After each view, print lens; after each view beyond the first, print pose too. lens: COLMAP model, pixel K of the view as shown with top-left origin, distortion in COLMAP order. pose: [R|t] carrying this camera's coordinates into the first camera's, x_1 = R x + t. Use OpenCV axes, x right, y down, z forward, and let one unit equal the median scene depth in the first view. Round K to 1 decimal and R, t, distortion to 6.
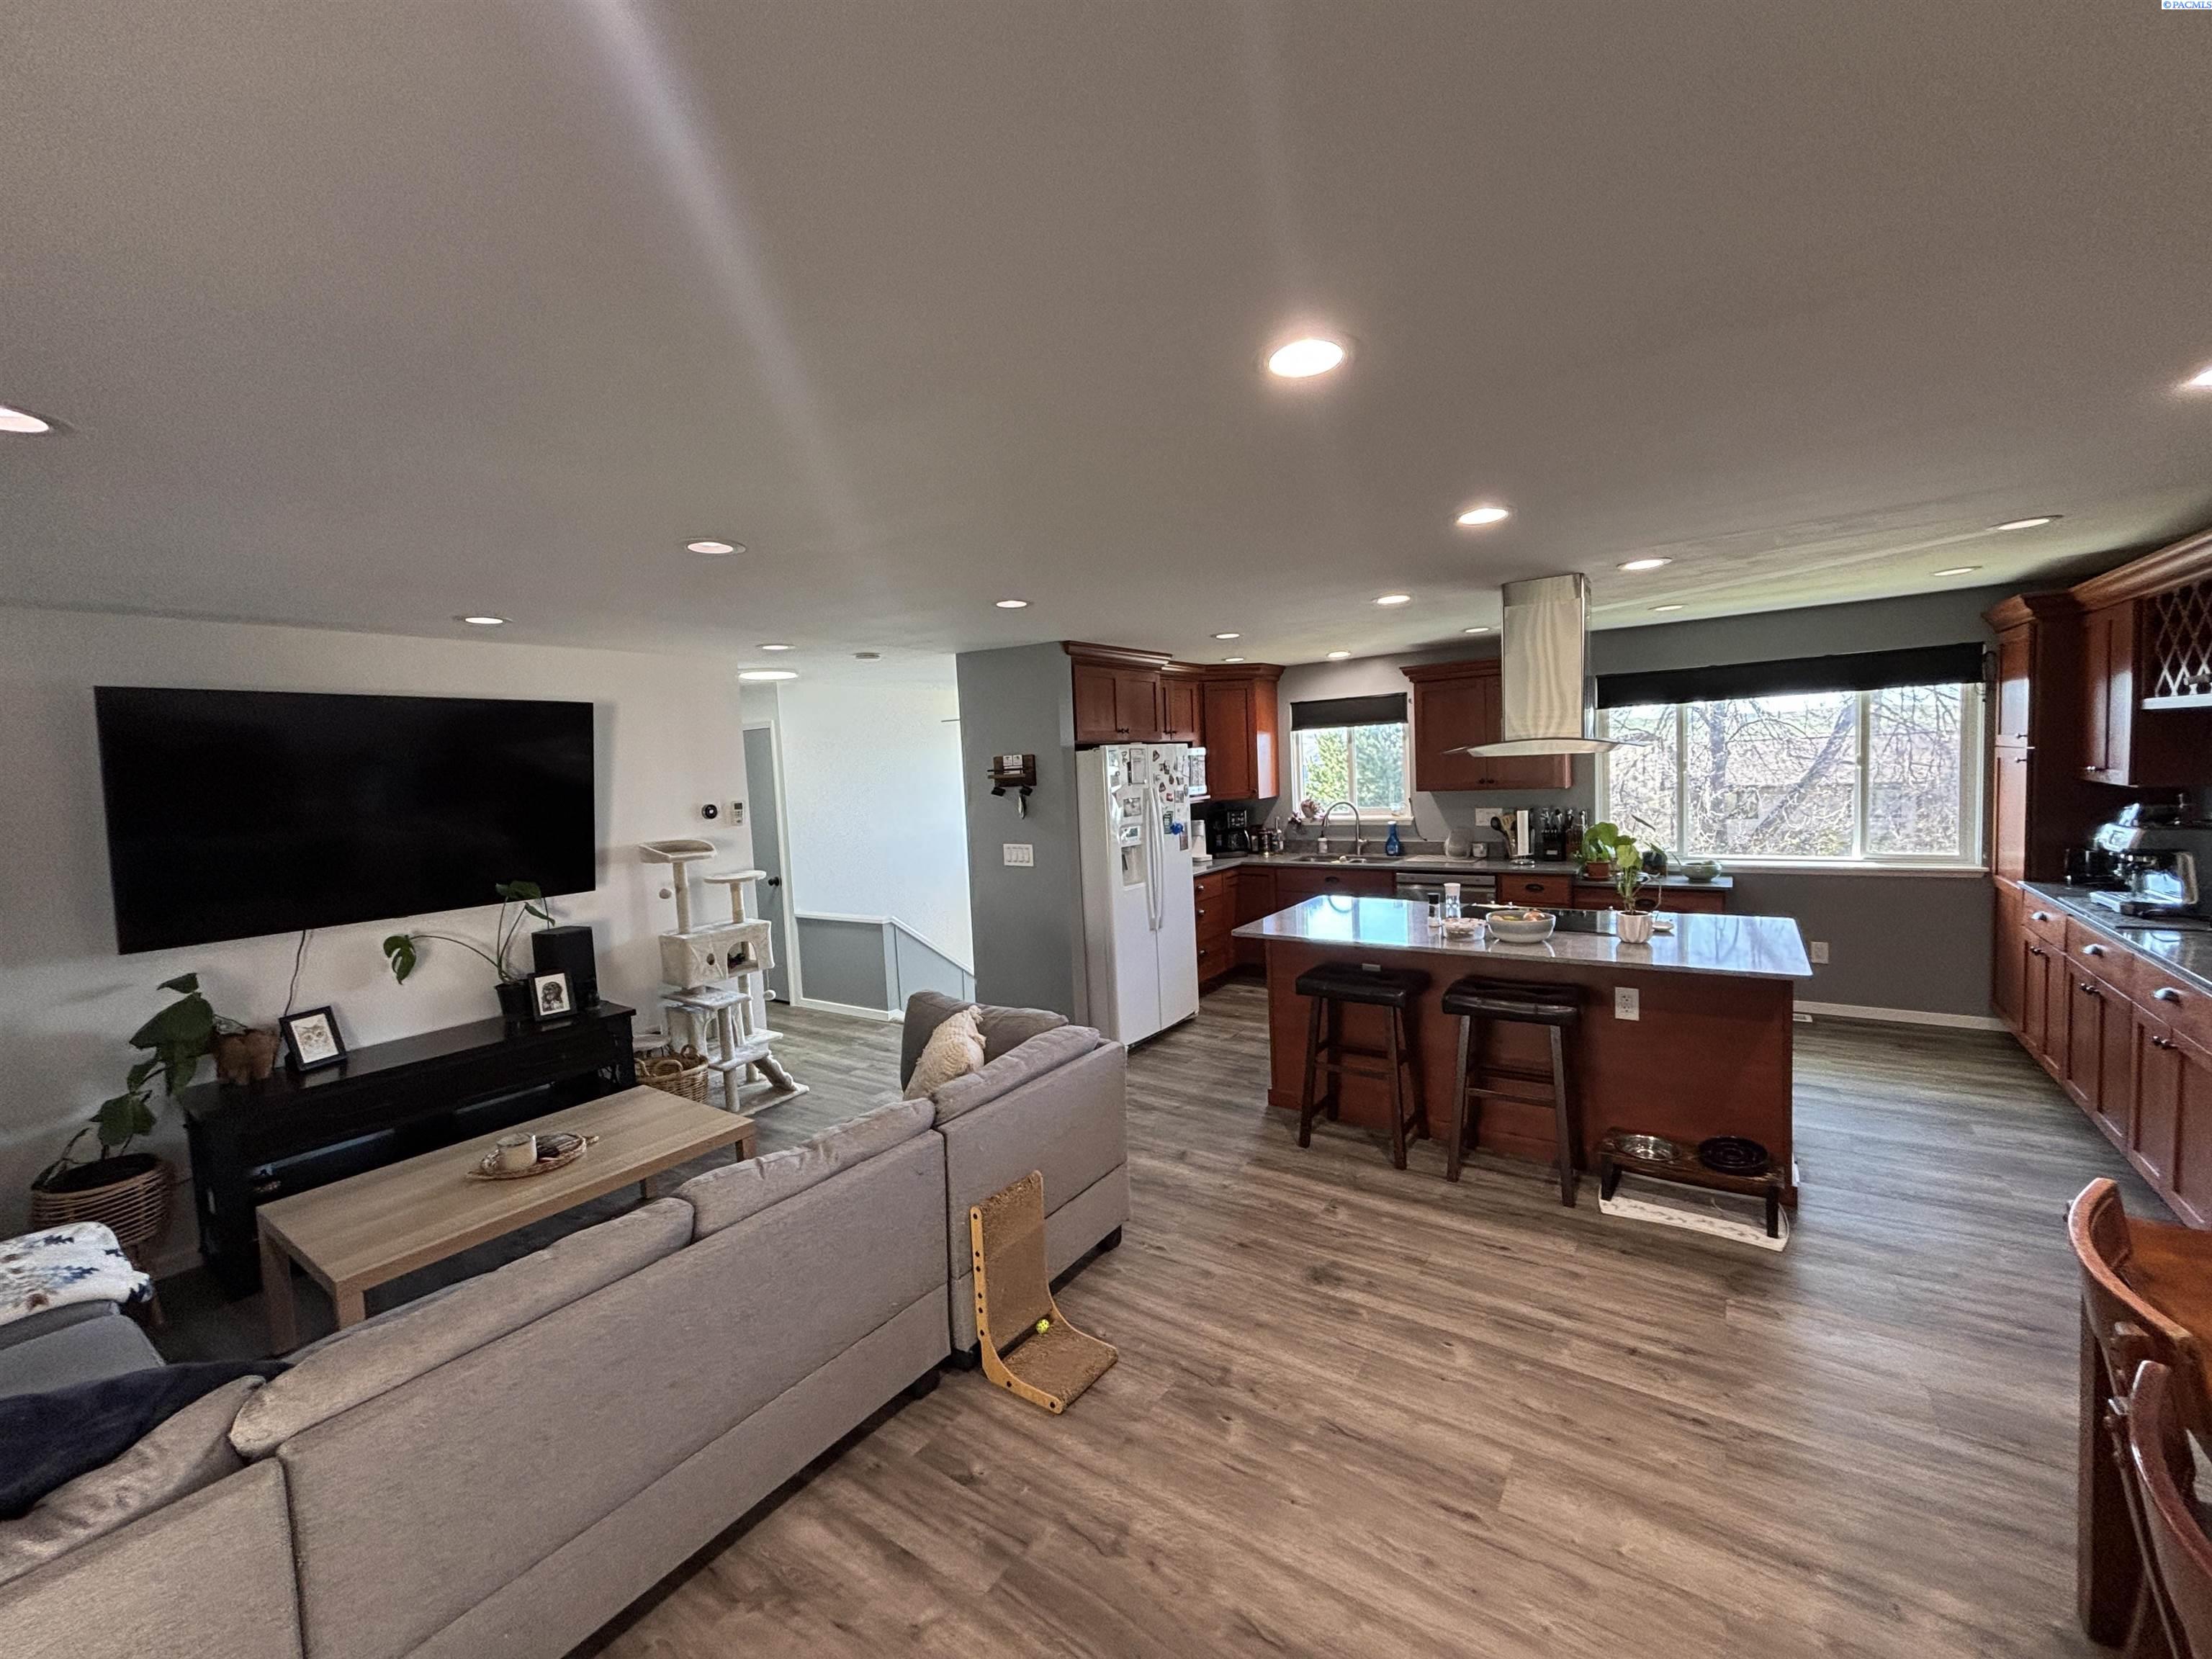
lens RADIAL K [[893.0, 0, 1103.8], [0, 893.0, 829.1], [0, 0, 1]] dist [0.001744, -0.000020]
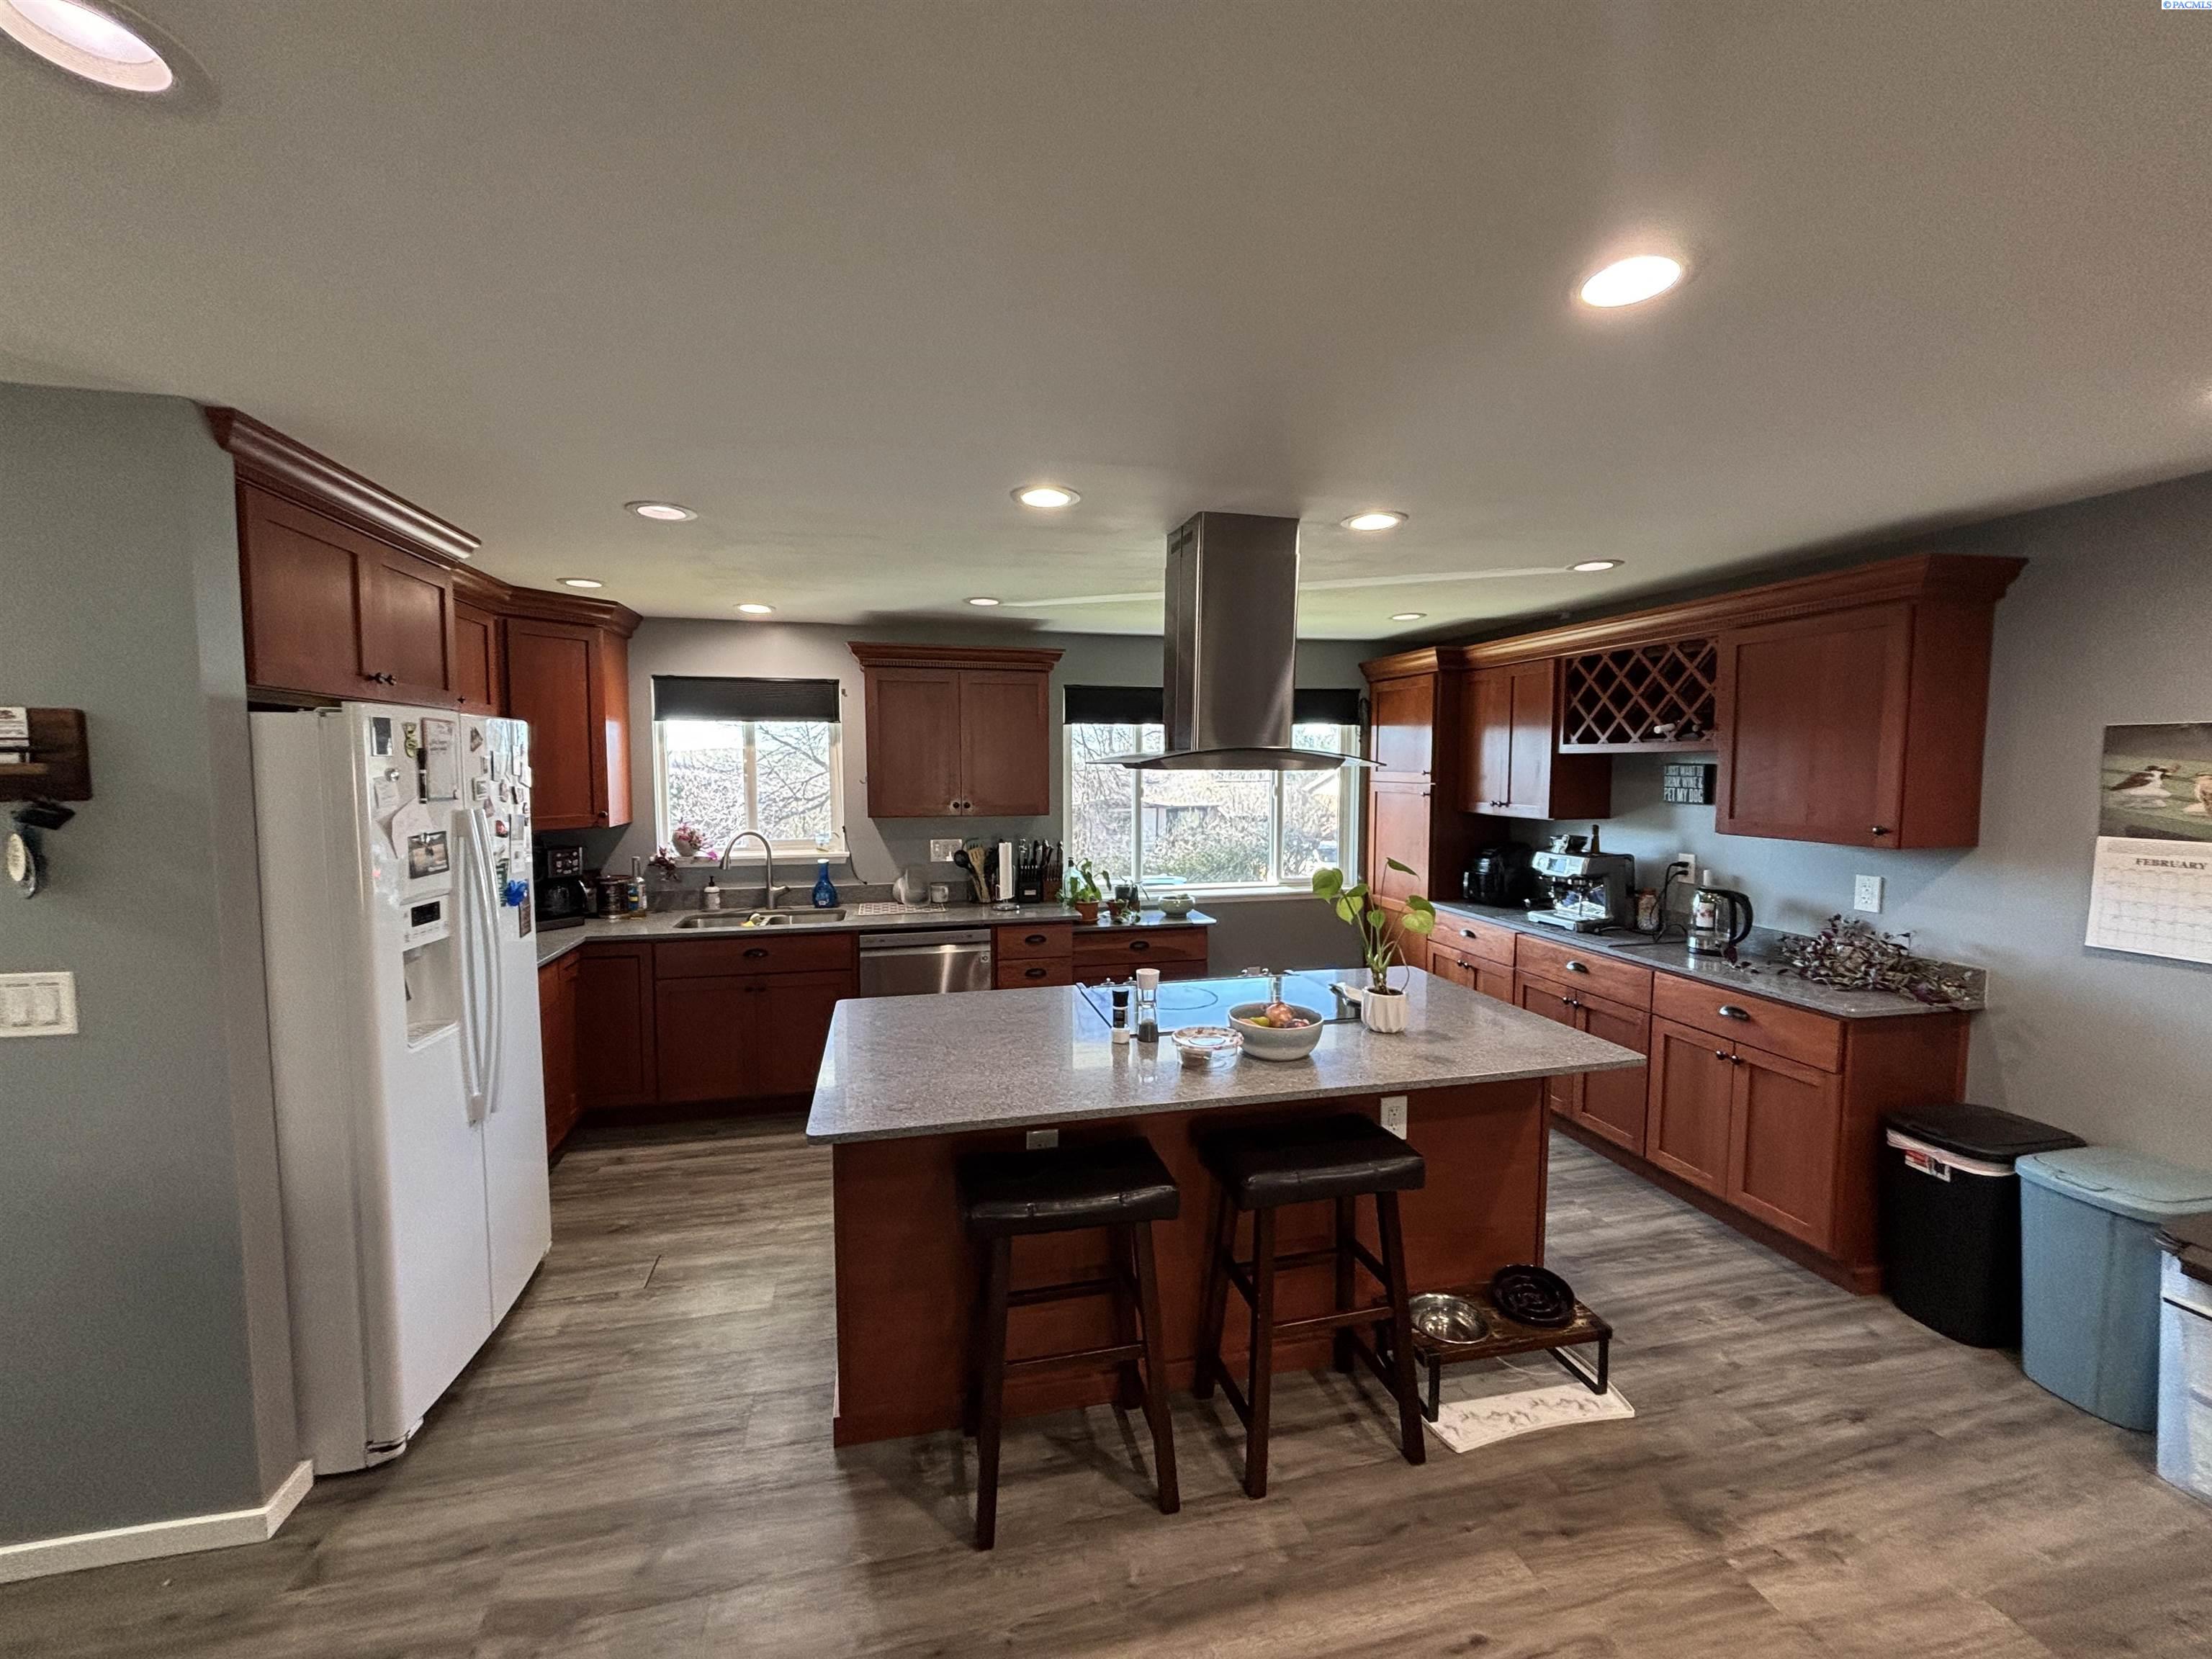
lens RADIAL K [[893.0, 0, 1103.8], [0, 893.0, 829.1], [0, 0, 1]] dist [0.001744, -0.000020]
pose [[0.662946, -0.006381, 0.748640, -0.080377], [0.022989, 0.999666, -0.011836, -0.025846], [-0.748314, 0.025057, 0.662871, 0.504208]]
